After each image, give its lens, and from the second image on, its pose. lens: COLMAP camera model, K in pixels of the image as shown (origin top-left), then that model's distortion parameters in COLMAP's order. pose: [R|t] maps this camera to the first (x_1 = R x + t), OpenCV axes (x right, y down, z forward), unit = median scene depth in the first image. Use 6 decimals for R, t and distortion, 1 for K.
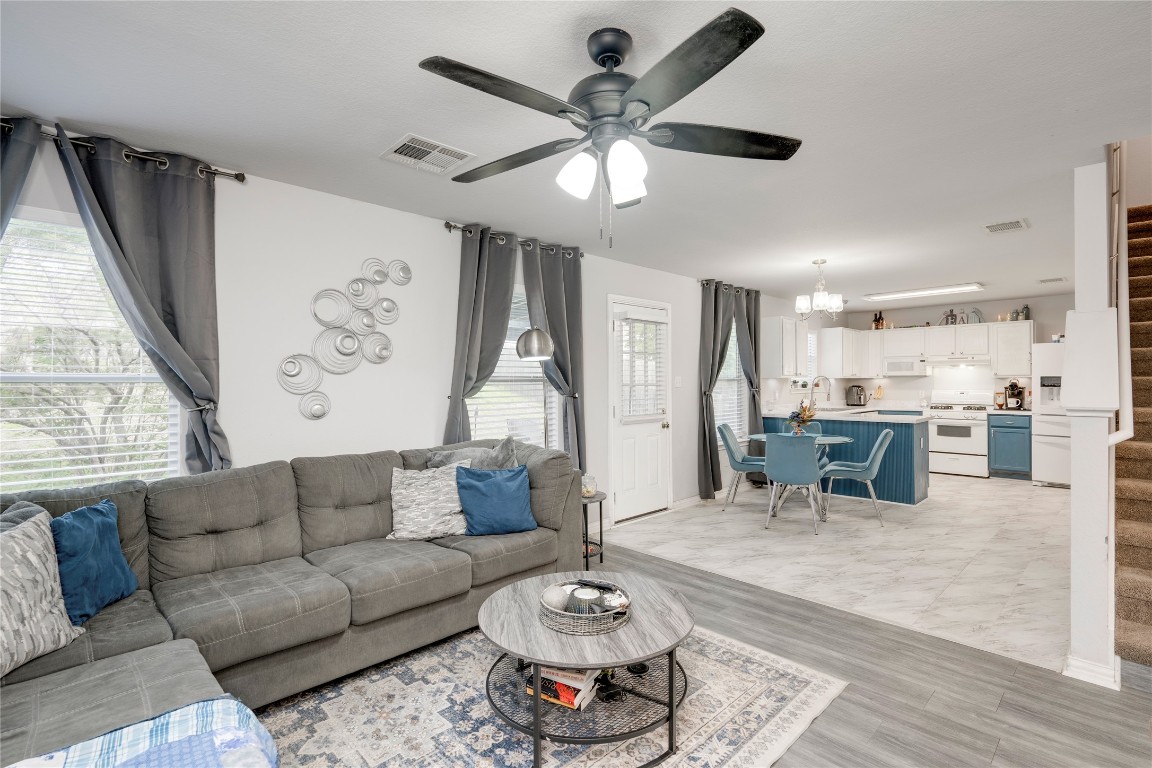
lens RADIAL K [[547.7, 0, 576.0], [0, 547.7, 384.0], [0, 0, 1]] dist [-0.024265, 0.000084]
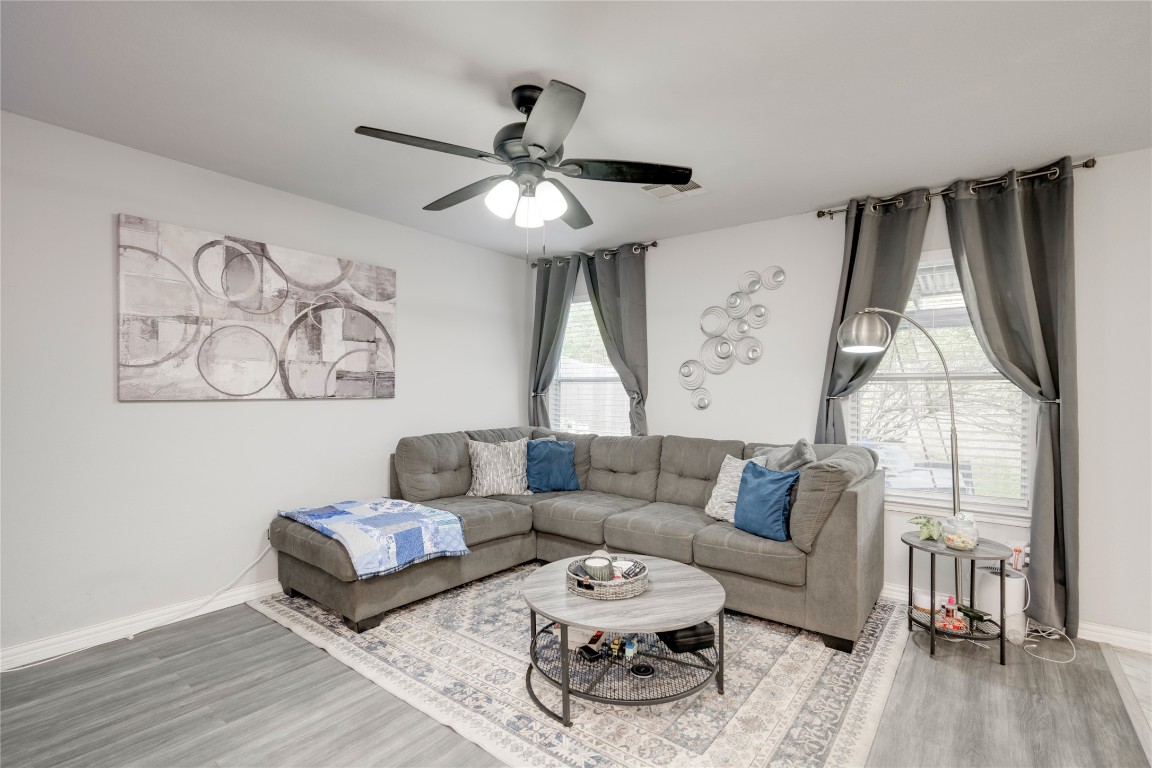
lens RADIAL K [[547.7, 0, 576.0], [0, 547.7, 384.0], [0, 0, 1]] dist [-0.024265, 0.000084]
pose [[0.098776, -0.003584, -0.995103, 0.842001], [-0.003900, 0.999984, -0.003989, 0.011796], [0.995102, 0.004275, 0.098760, 0.617548]]
